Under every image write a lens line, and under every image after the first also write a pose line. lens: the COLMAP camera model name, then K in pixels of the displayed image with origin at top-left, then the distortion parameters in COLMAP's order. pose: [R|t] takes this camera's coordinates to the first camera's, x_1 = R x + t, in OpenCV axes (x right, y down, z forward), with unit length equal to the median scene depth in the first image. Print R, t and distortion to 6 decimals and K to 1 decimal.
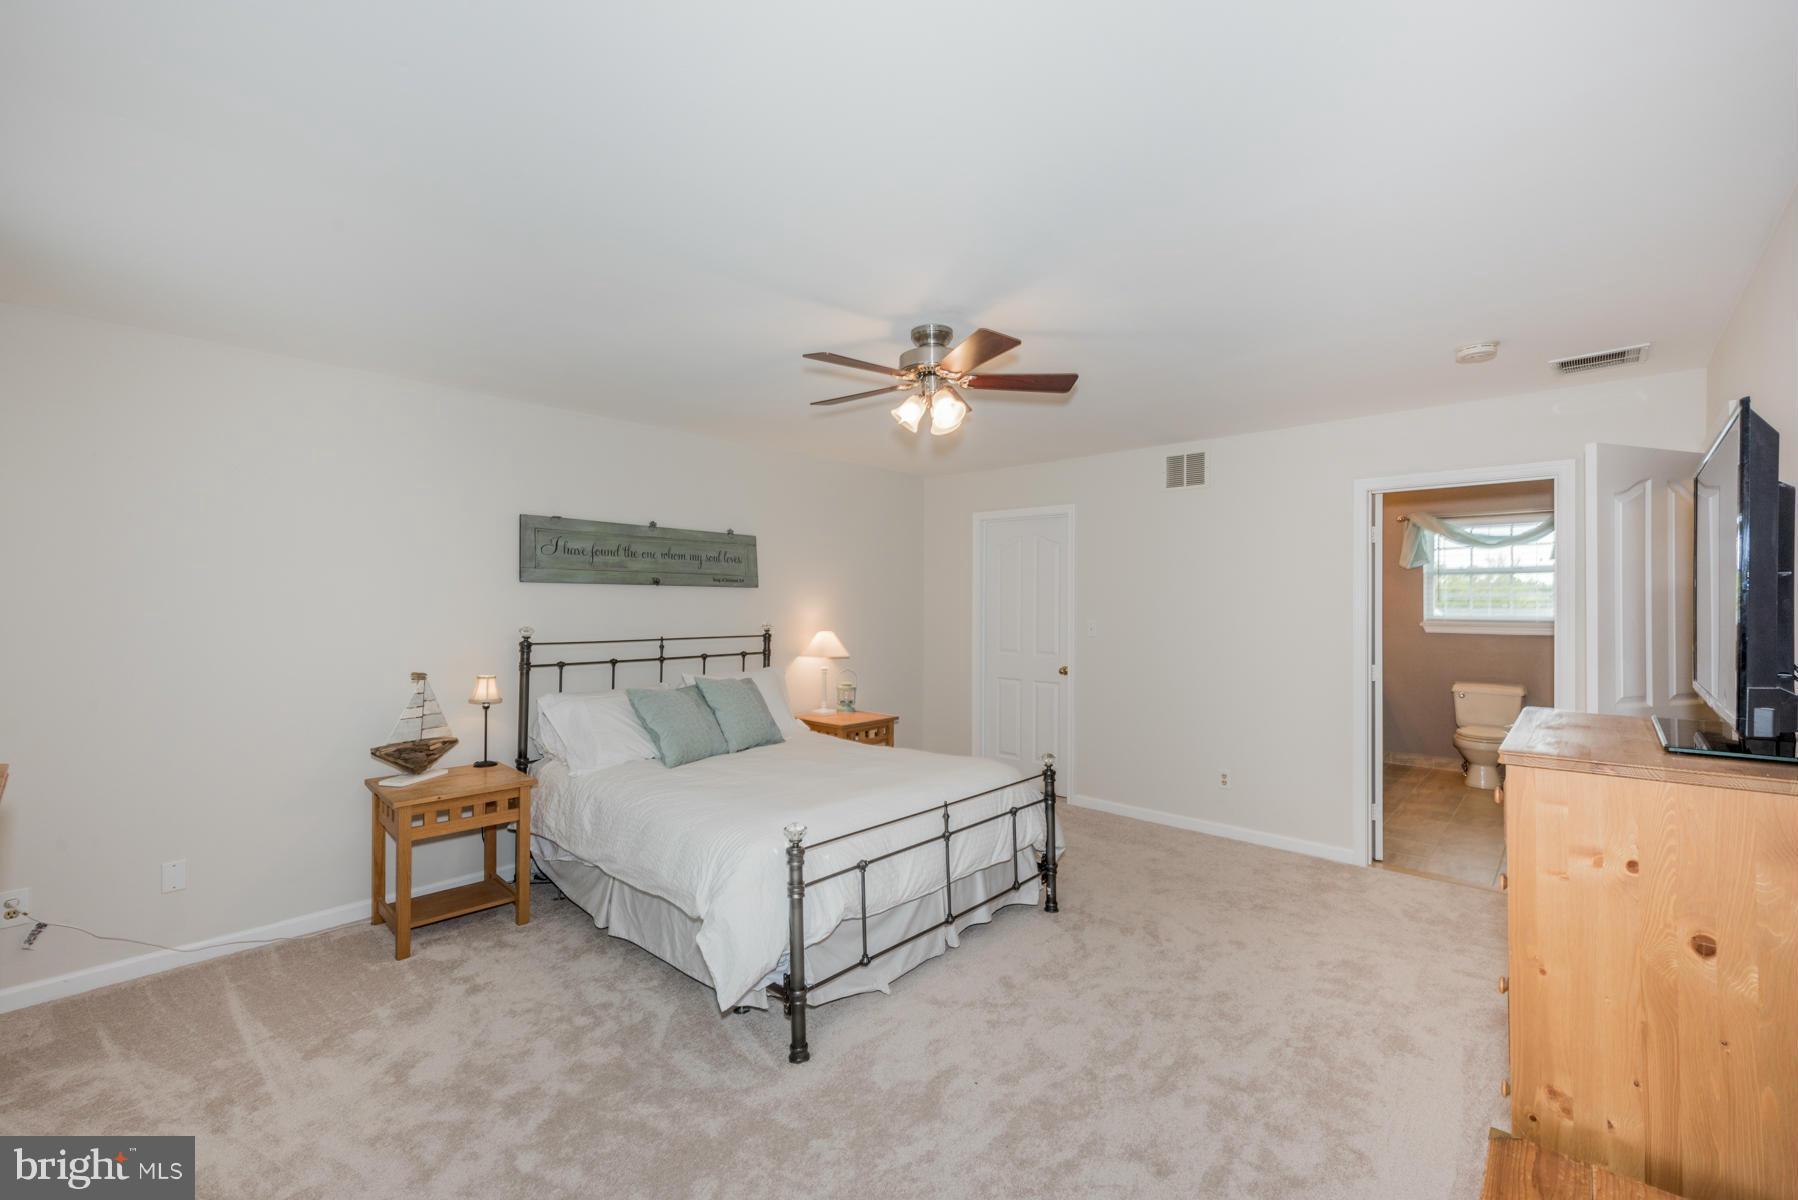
lens RADIAL K [[757.1, 0, 892.8], [0, 757.1, 599.5], [0, 0, 1]] dist [0.014649, -0.000146]
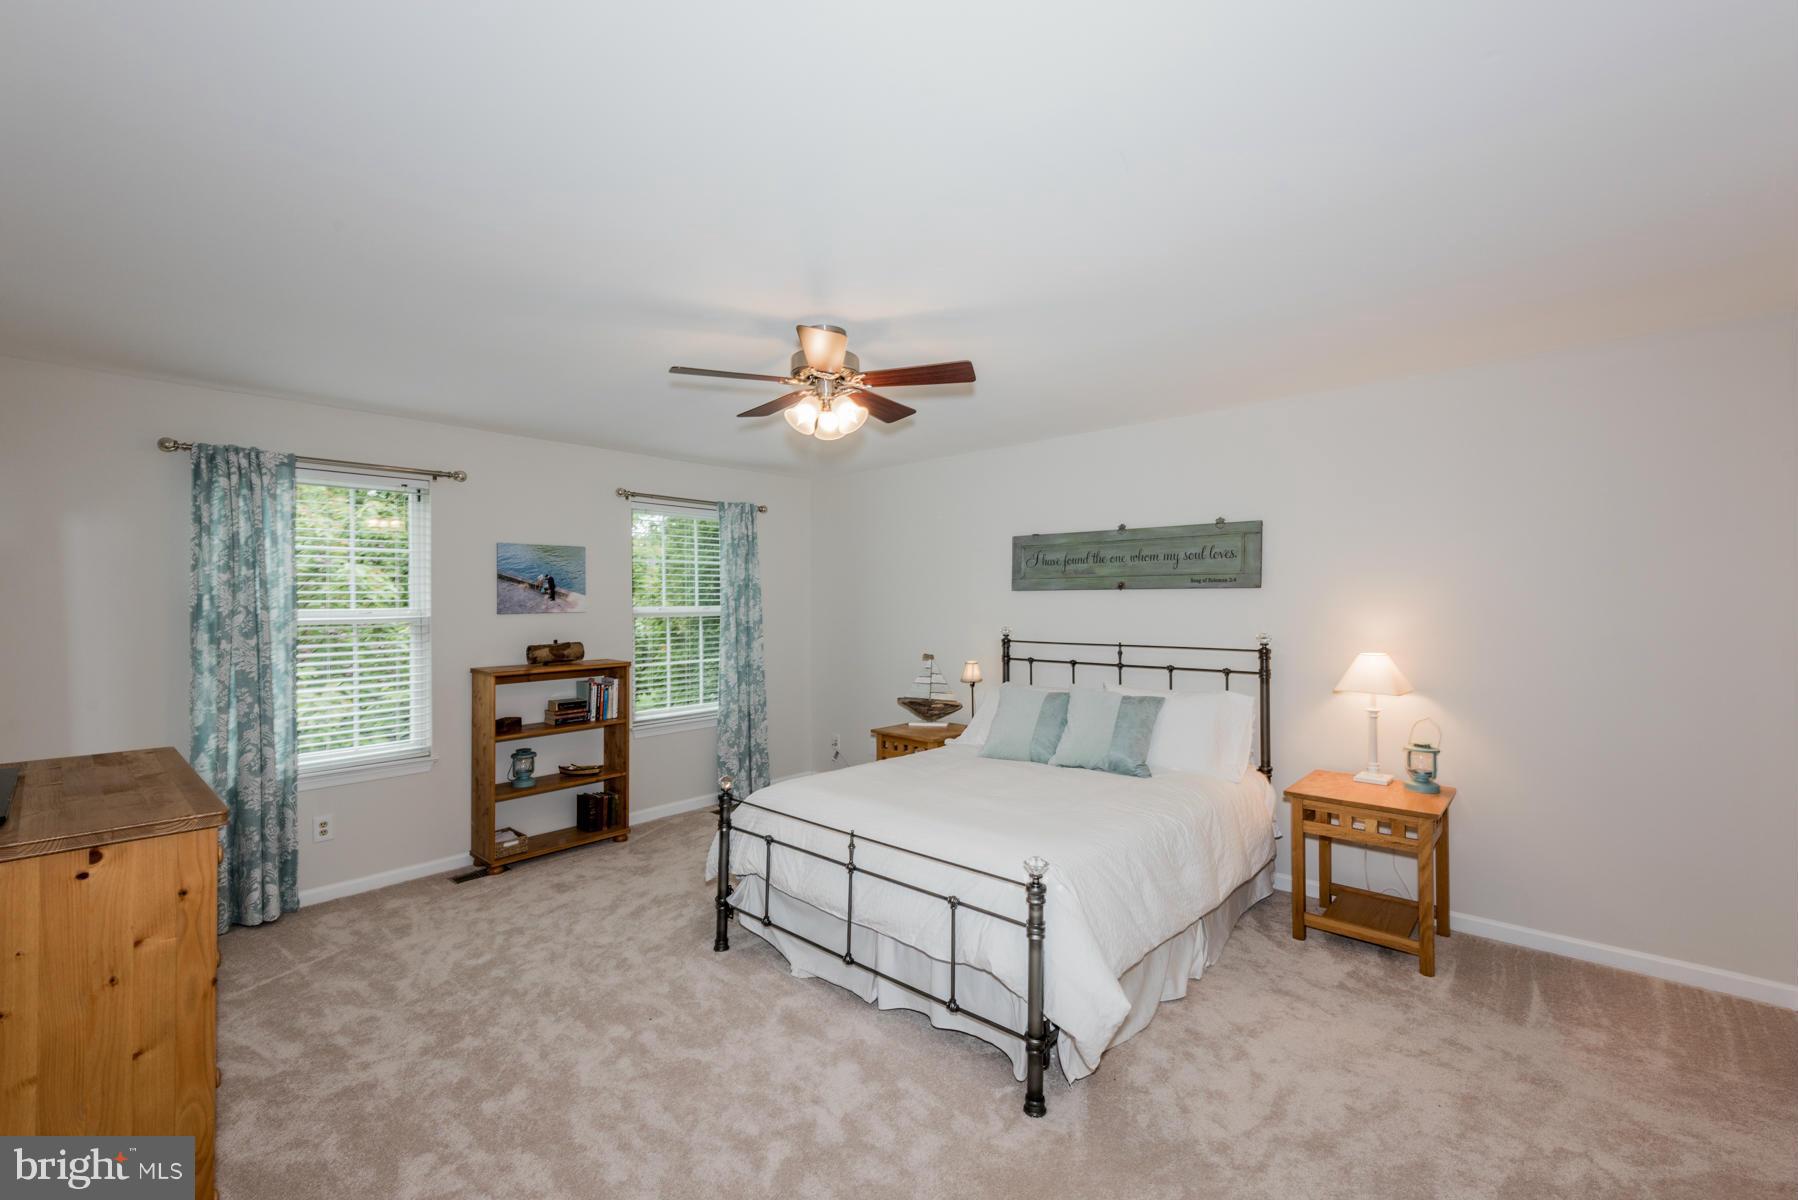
lens RADIAL K [[757.1, 0, 892.8], [0, 757.1, 599.5], [0, 0, 1]] dist [0.014649, -0.000146]
pose [[0.001039, -0.002624, -0.999996, 0.698156], [0.011205, 0.999934, -0.002612, -0.007155], [0.999937, -0.011203, 0.001068, 0.741563]]
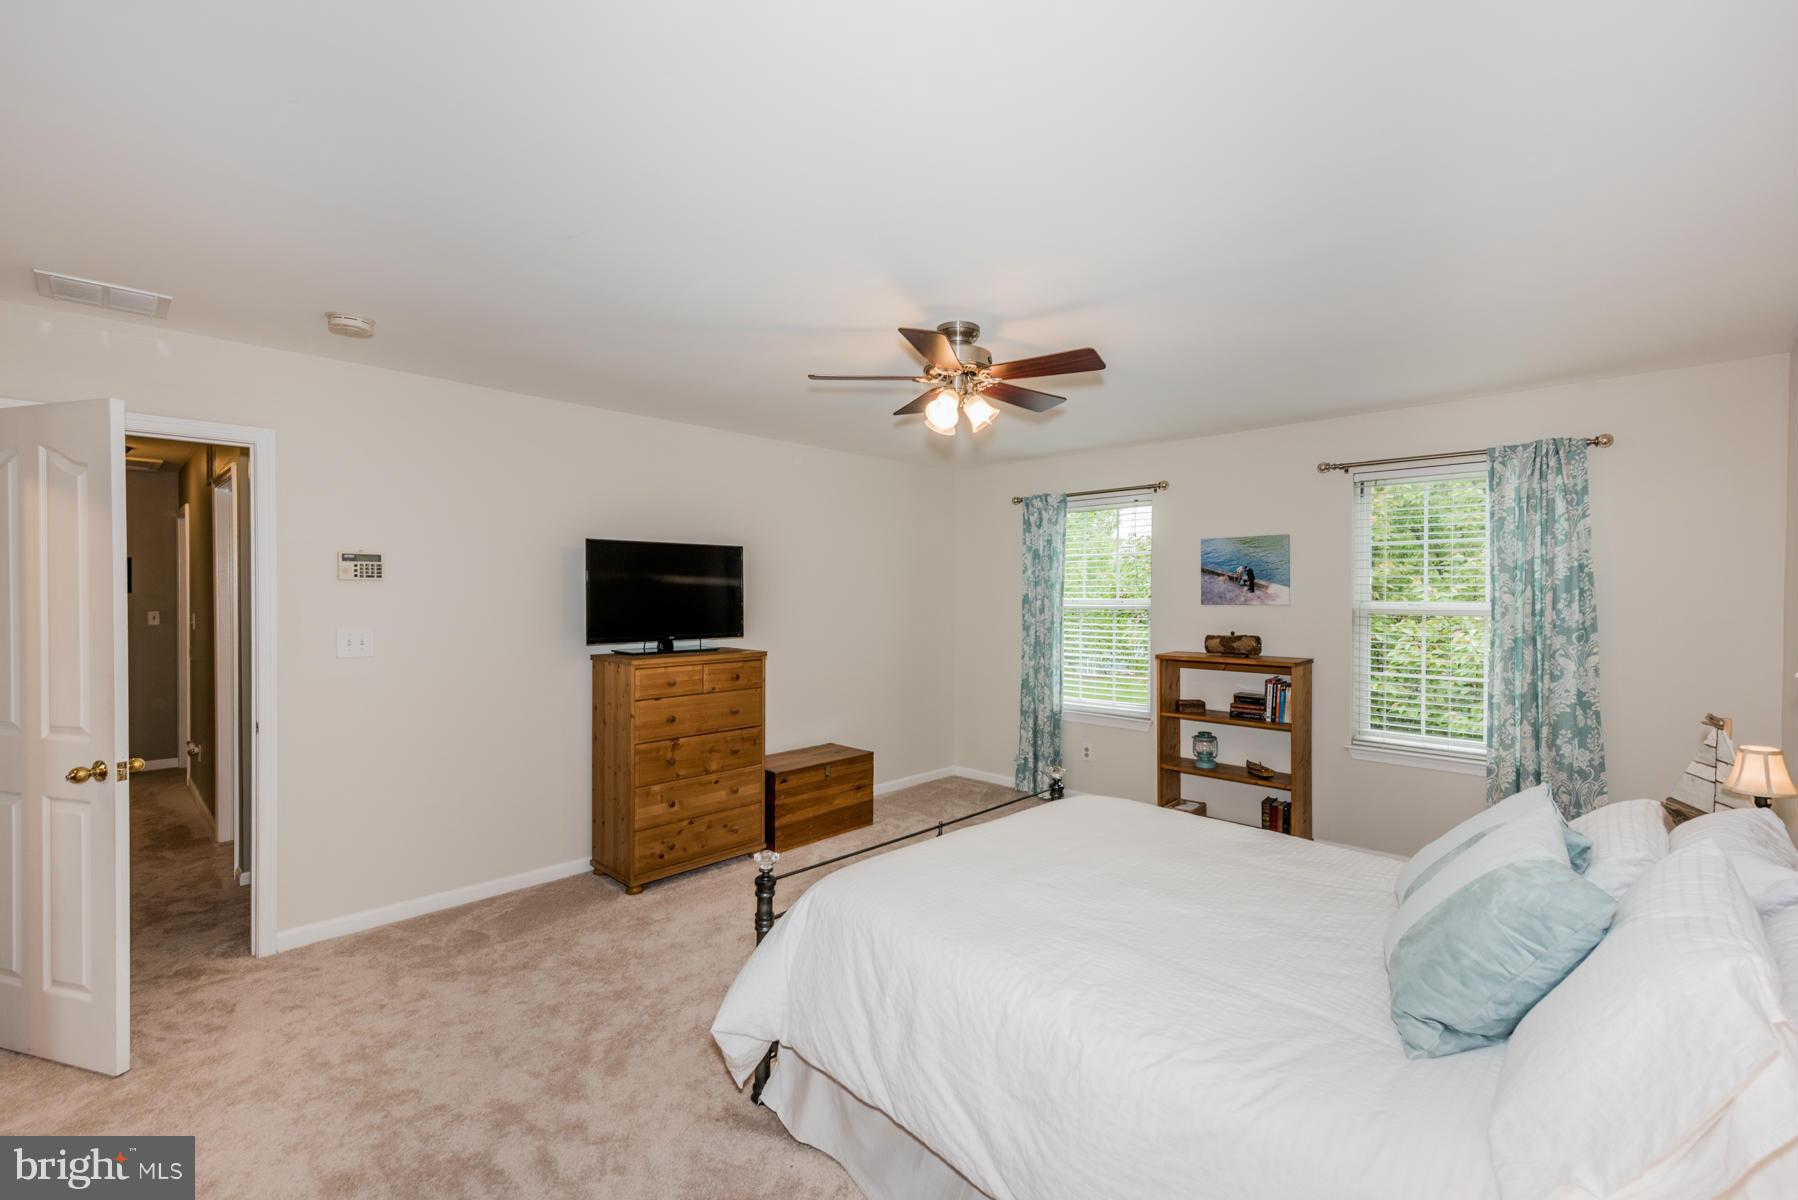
lens RADIAL K [[757.1, 0, 892.8], [0, 757.1, 599.5], [0, 0, 1]] dist [0.014649, -0.000146]
pose [[-0.999497, -0.004500, 0.031401, 0.065735], [-0.004447, 0.999989, 0.001752, -0.003484], [-0.031409, 0.001611, -0.999505, 1.361461]]
